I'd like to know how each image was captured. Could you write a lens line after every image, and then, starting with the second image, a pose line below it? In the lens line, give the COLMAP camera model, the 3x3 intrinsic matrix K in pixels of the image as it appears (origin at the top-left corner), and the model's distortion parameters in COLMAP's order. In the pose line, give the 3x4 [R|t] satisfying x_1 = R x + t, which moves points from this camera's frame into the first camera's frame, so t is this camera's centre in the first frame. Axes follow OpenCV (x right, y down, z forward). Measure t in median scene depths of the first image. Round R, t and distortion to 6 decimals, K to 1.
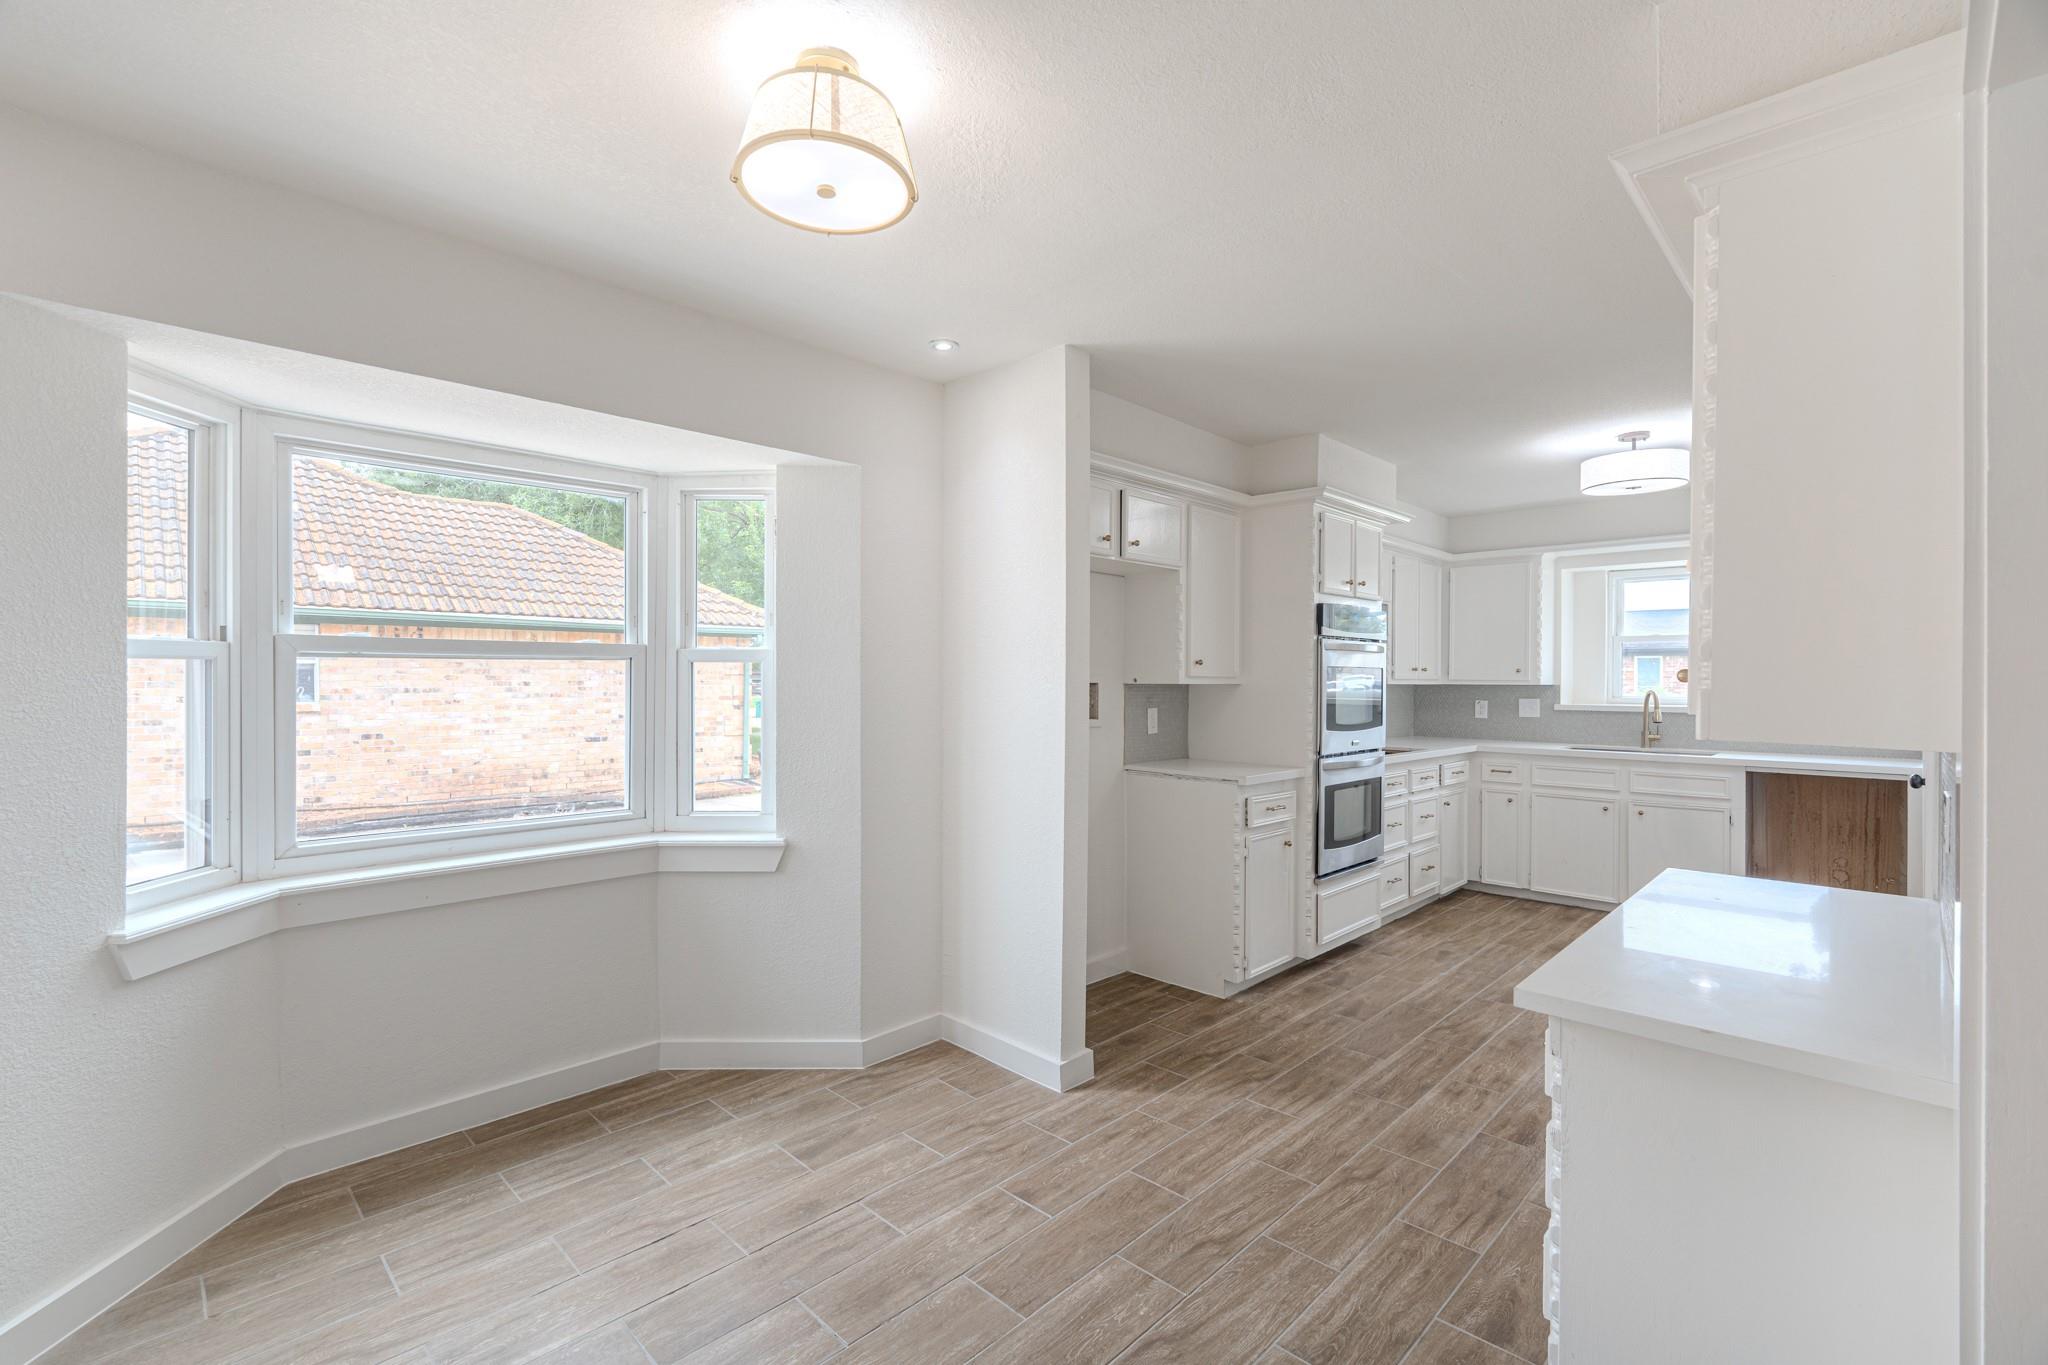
lens RADIAL K [[900.5, 0, 1020.2], [0, 900.5, 679.3], [0, 0, 1]] dist [-0.002201, -0.000113]
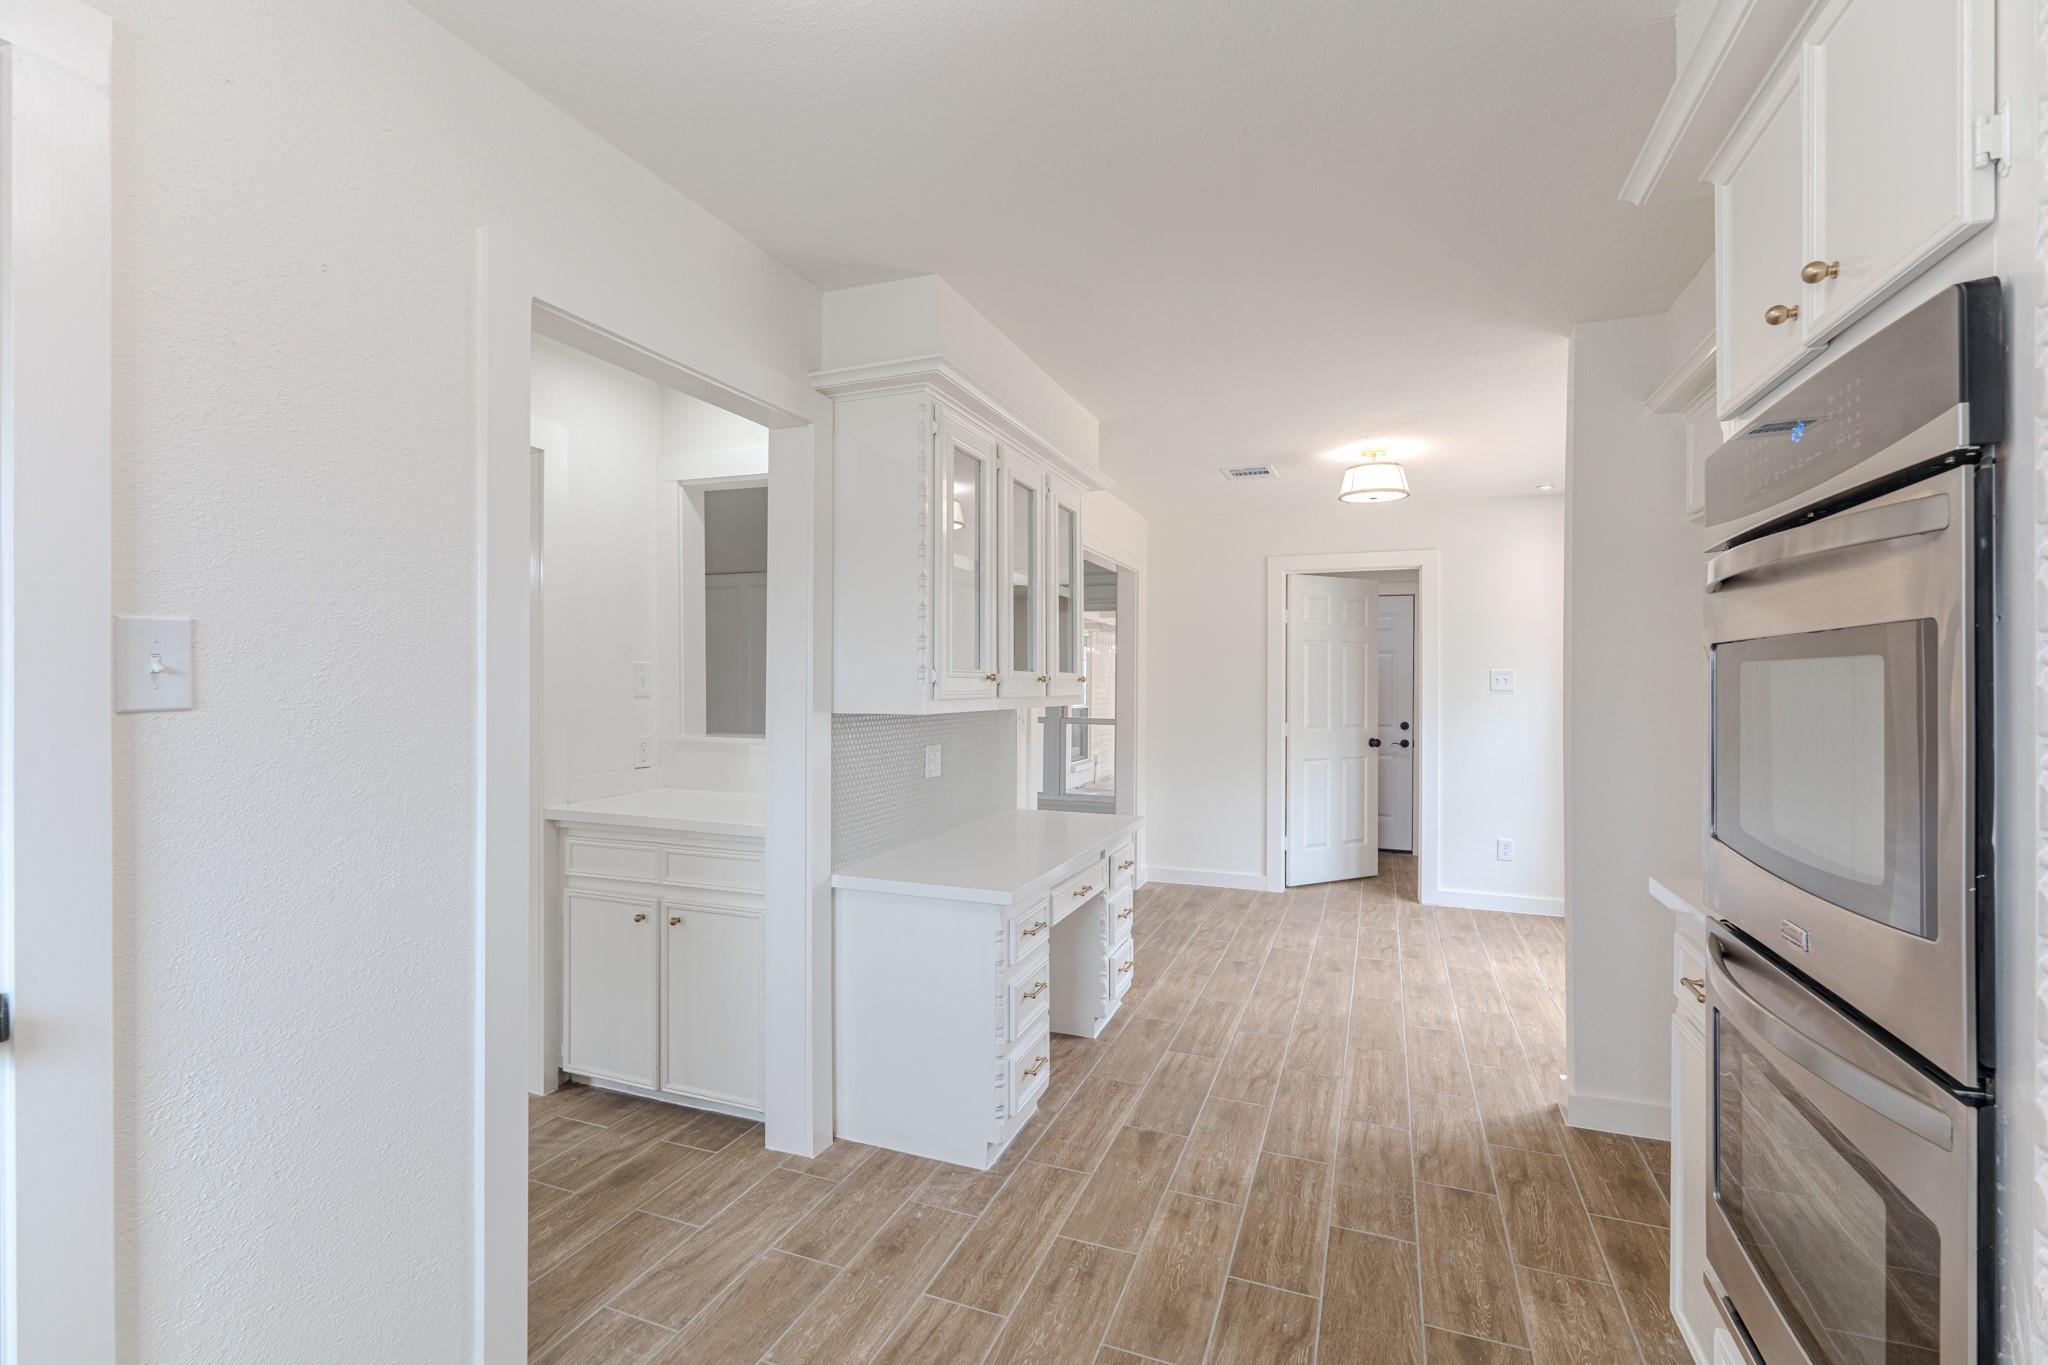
lens RADIAL K [[900.5, 0, 1020.2], [0, 900.5, 679.3], [0, 0, 1]] dist [-0.002201, -0.000113]
pose [[-0.920413, -0.006760, -0.390889, 1.048854], [-0.005522, 0.999976, -0.004292, 0.002222], [0.390909, -0.001792, -0.920428, 1.799369]]
